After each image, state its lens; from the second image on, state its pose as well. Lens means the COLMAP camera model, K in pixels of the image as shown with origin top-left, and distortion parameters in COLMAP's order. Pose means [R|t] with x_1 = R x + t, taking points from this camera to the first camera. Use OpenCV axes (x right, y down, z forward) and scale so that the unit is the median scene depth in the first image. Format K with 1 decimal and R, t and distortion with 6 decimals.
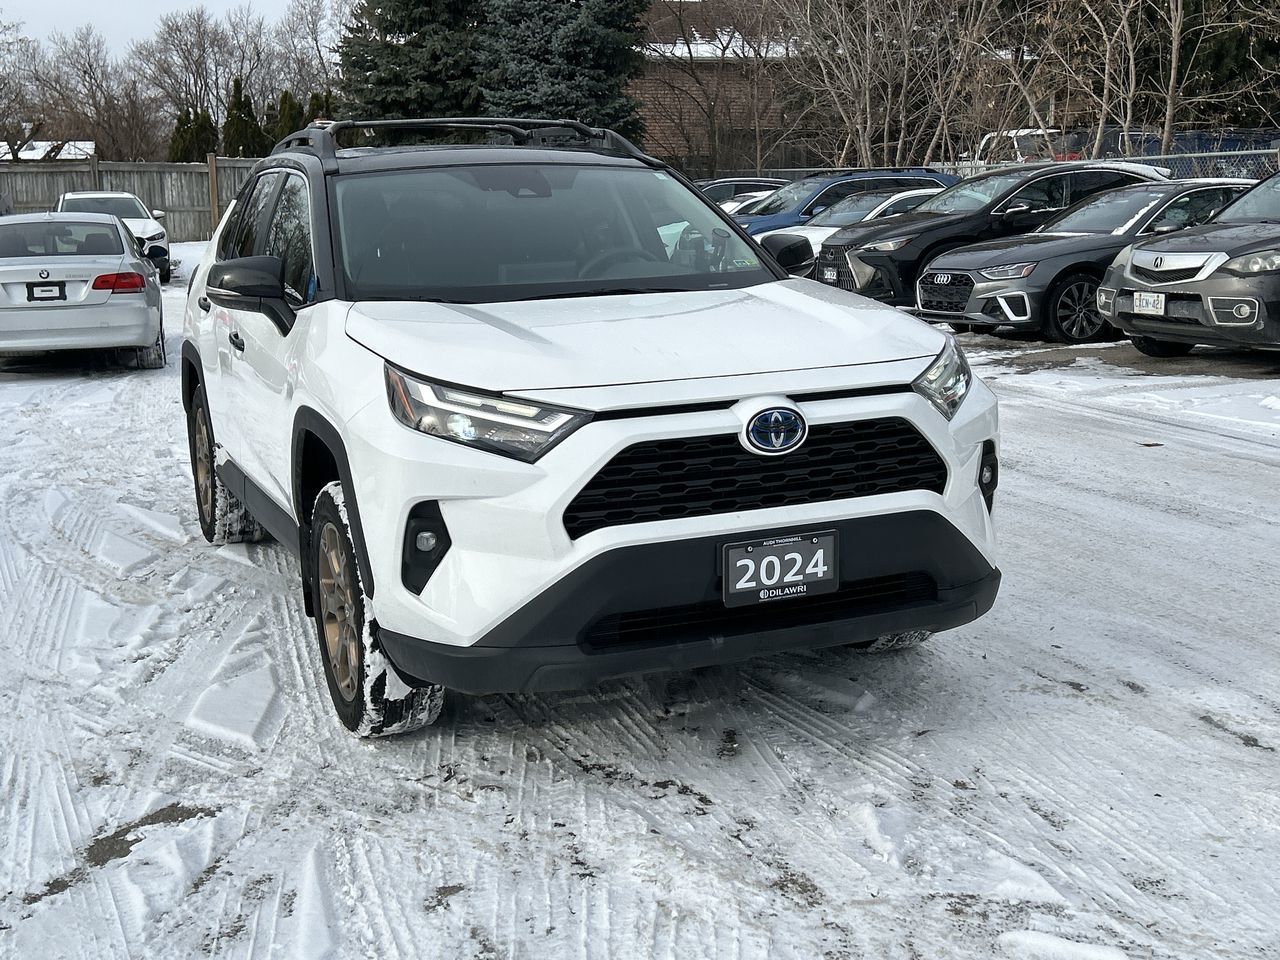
lens RADIAL K [[1544.9, 0, 649.1], [0, 1544.9, 472.4], [0, 0, 1]] dist [0.065712, 0.000000]
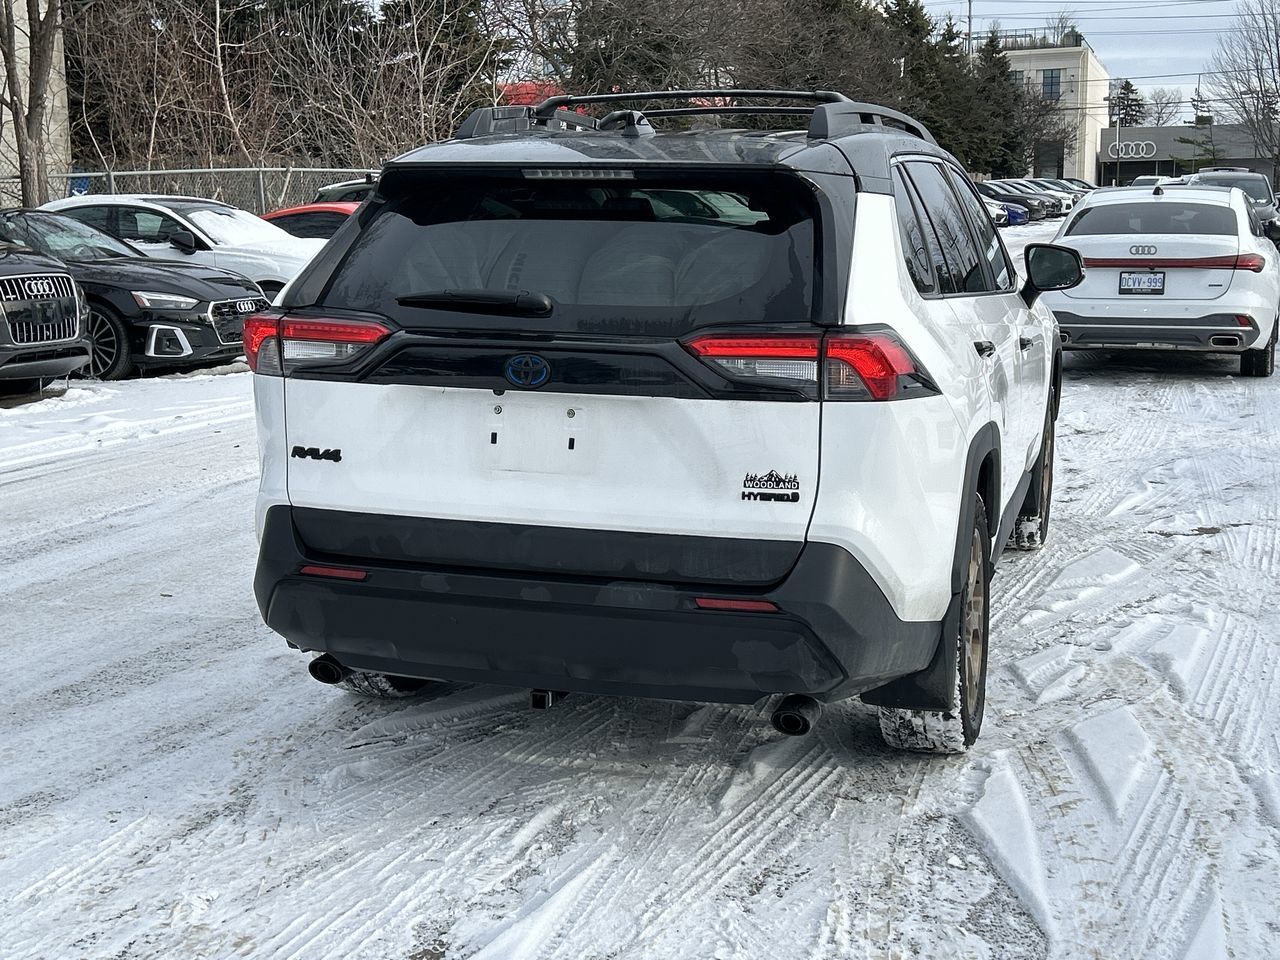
lens RADIAL K [[1698.5, 0, 634.7], [0, 1698.5, 463.0], [0, 0, 1]] dist [0.072683, 0.000000]
pose [[-0.756417, -0.078111, 0.649408, -1.062647], [0.135745, 0.952481, 0.272678, -0.459212], [-0.639848, 0.294412, -0.709870, 2.654670]]
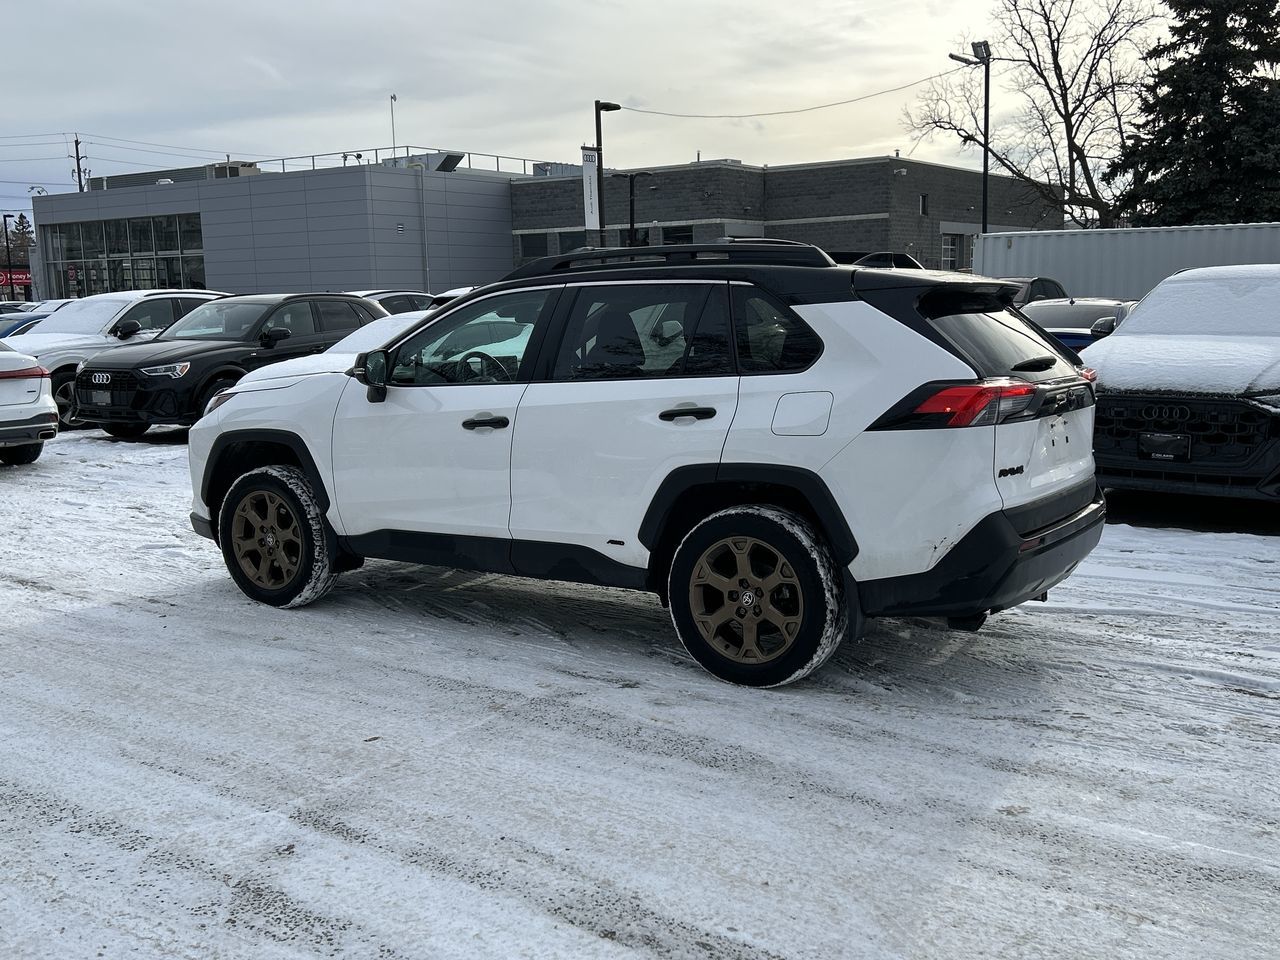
lens RADIAL K [[1302.9, 0, 629.6], [0, 1302.9, 492.0], [0, 0, 1]] dist [0.051465, 0.000000]
pose [[-0.833449, 0.114826, -0.540535, 0.708007], [-0.063033, 0.952034, 0.299431, -0.530885], [0.548990, 0.283632, -0.786233, 2.805199]]
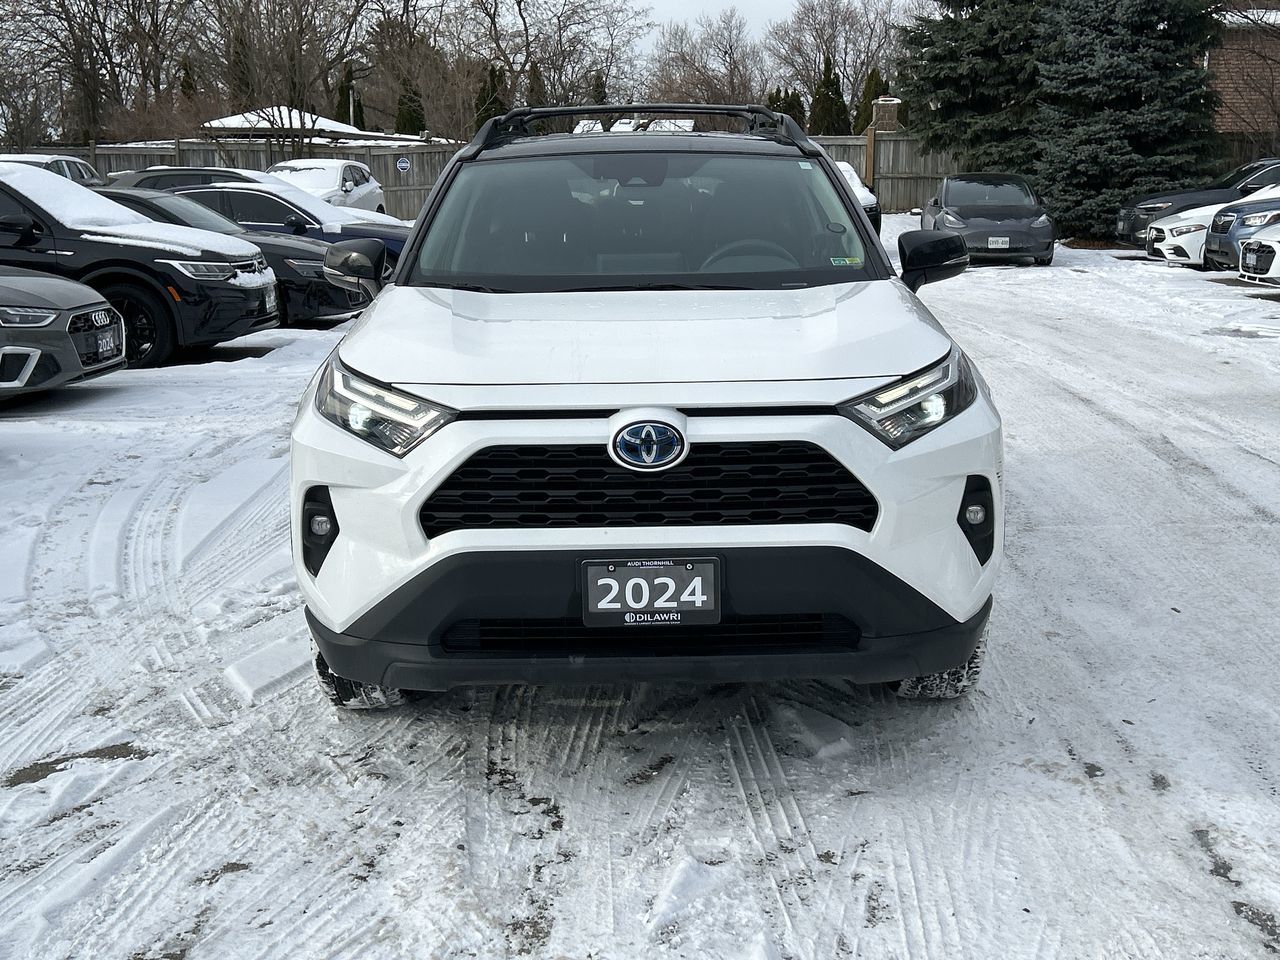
lens RADIAL K [[1544.9, 0, 657.0], [0, 1544.9, 465.5], [0, 0, 1]] dist [0.065712, 0.000000]
pose [[0.924795, 0.088129, -0.370119, 0.410372], [-0.084031, 0.996091, 0.027216, -0.038560], [0.371071, 0.005932, 0.928585, 0.127223]]
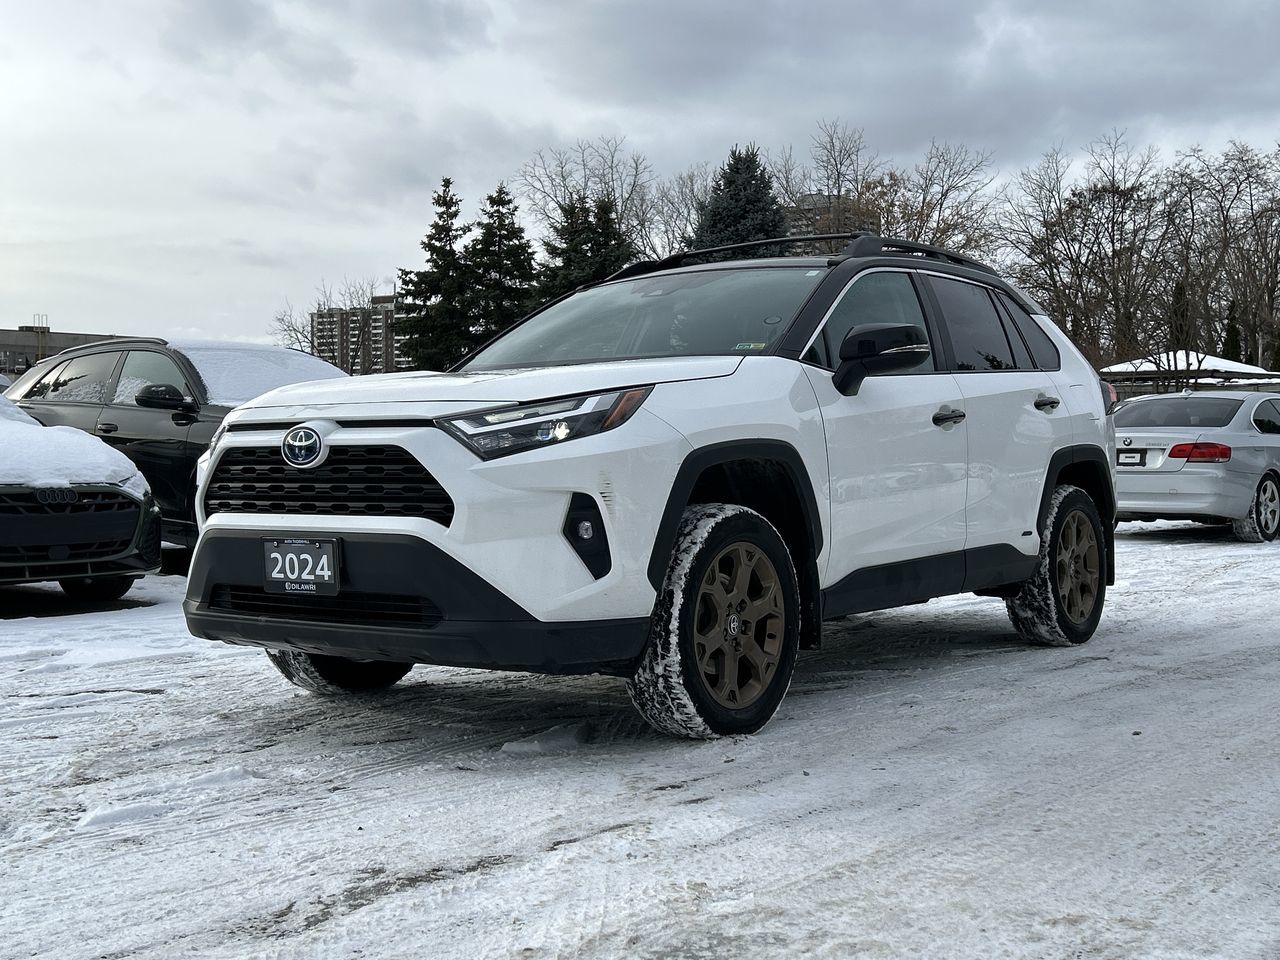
lens RADIAL K [[1516.3, 0, 637.0], [0, 1516.3, 489.6], [0, 0, 1]] dist [0.067549, 0.000000]
pose [[0.499264, 0.045996, -0.865228, 1.156462], [-0.160967, 0.986130, -0.040460, 0.010057], [0.851367, 0.159474, 0.499743, 0.606353]]
